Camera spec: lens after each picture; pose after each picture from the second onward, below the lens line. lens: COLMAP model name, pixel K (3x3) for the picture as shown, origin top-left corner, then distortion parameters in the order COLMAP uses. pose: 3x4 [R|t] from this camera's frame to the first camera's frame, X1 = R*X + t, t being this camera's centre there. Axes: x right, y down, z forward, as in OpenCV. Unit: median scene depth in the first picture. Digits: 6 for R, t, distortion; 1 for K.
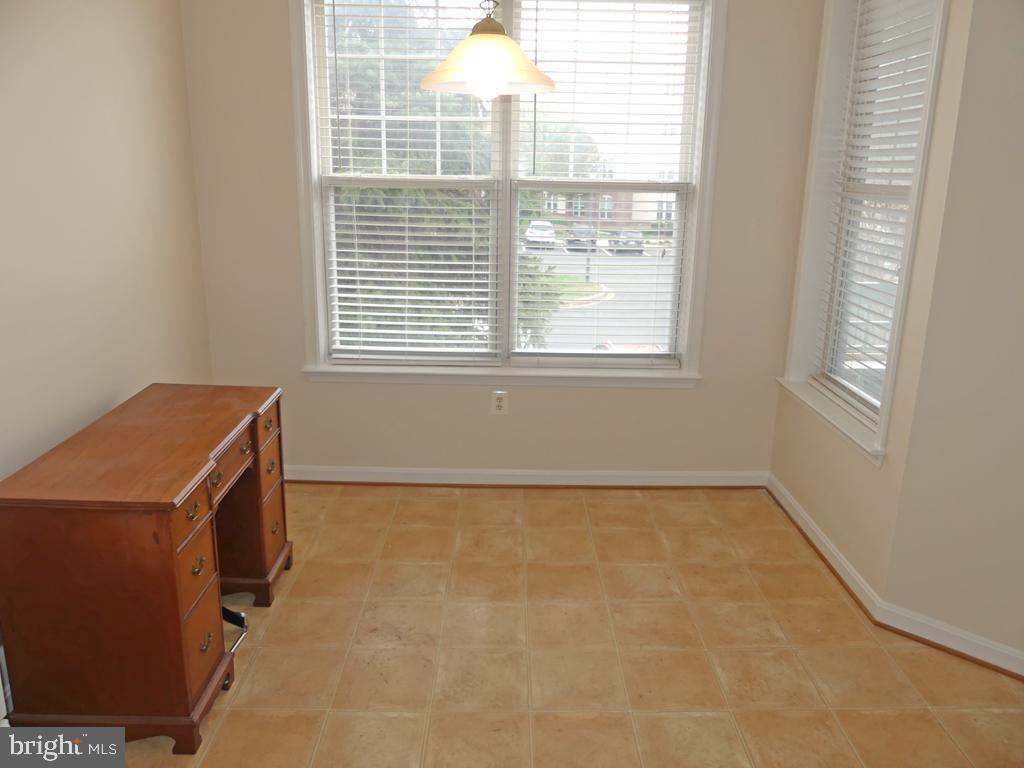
lens RADIAL K [[793.6, 0, 514.1], [0, 793.6, 367.5], [0, 0, 1]] dist [0.001012, 0.000838]
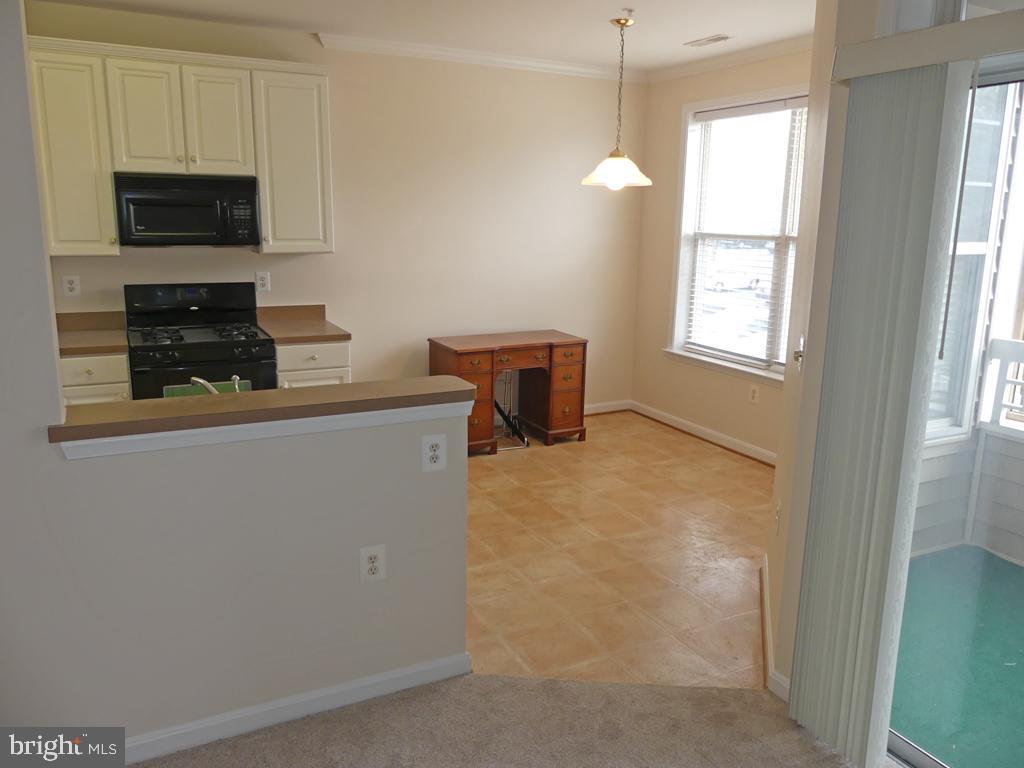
lens RADIAL K [[750.7, 0, 512.0], [0, 750.7, 384.0], [0, 0, 1]] dist [-0.023733, 0.000539]
pose [[0.435287, 0.172560, -0.883600, 1.047017], [-0.220561, 0.971990, 0.081168, 0.014061], [0.872856, 0.159557, 0.461154, 0.025301]]
